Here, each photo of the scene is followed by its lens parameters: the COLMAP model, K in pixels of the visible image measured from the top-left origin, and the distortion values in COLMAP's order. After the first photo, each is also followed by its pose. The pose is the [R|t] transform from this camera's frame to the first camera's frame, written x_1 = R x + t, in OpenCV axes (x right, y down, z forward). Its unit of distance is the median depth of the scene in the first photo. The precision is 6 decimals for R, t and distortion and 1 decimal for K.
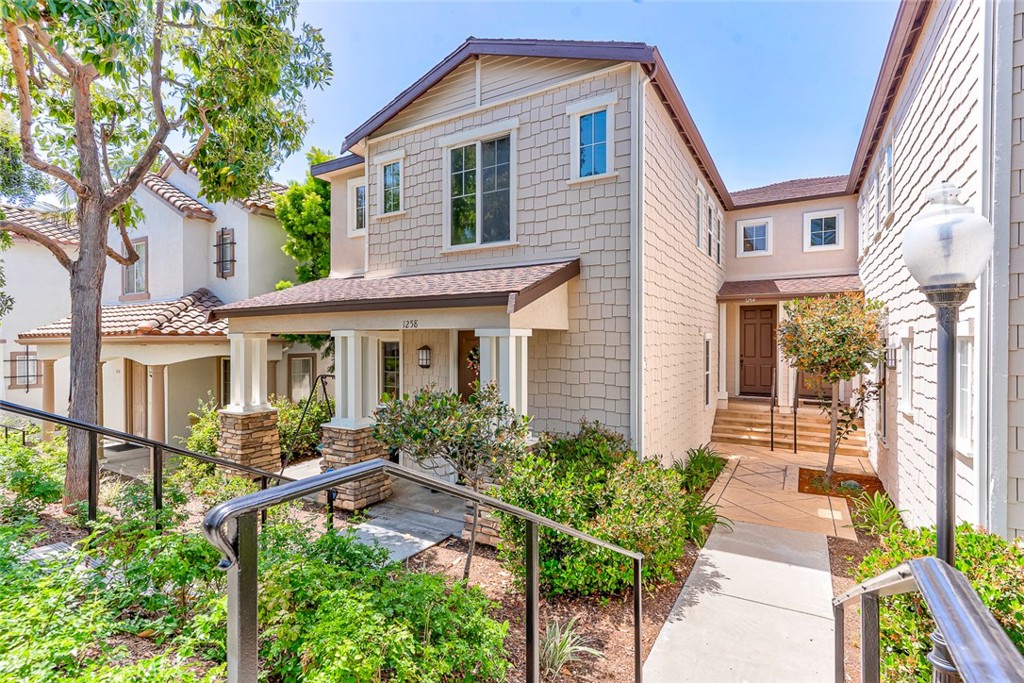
lens RADIAL K [[492.6, 0, 509.6], [0, 492.6, 343.4], [0, 0, 1]] dist [0.015906, -0.003417]
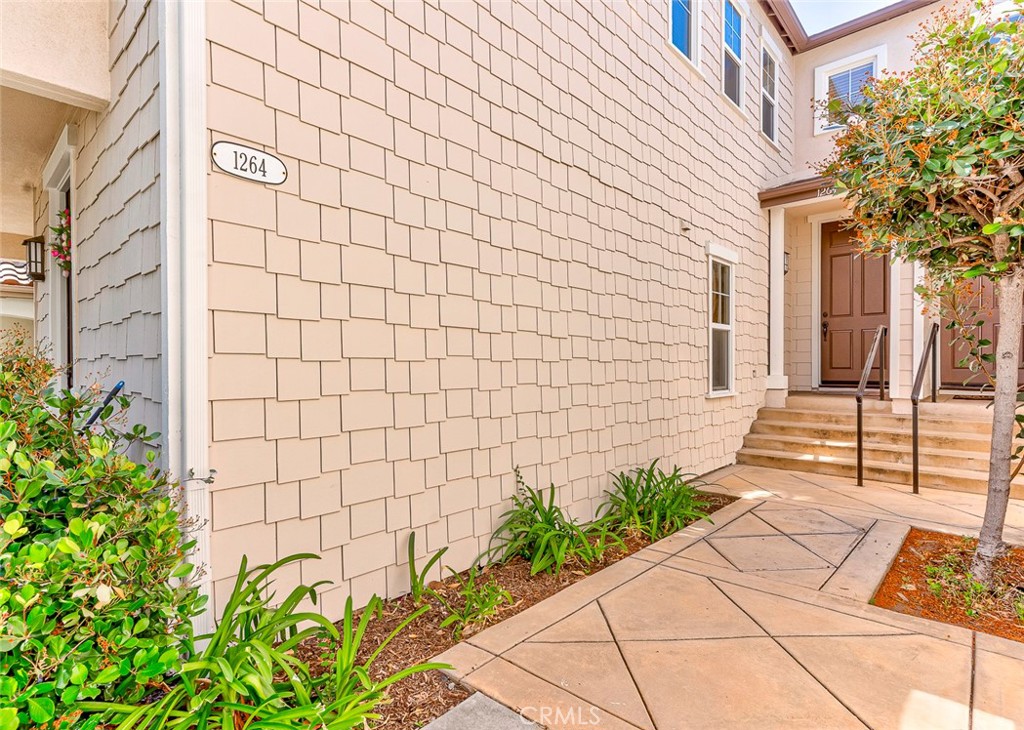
lens RADIAL K [[521.0, 0, 513.2], [0, 521.0, 366.2], [0, 0, 1]] dist [0.021750, -0.000501]
pose [[0.979271, 0.000379, -0.202554, 0.292720], [-0.002007, 0.999967, -0.007832, 0.102629], [0.202545, 0.008076, 0.979240, 0.423312]]
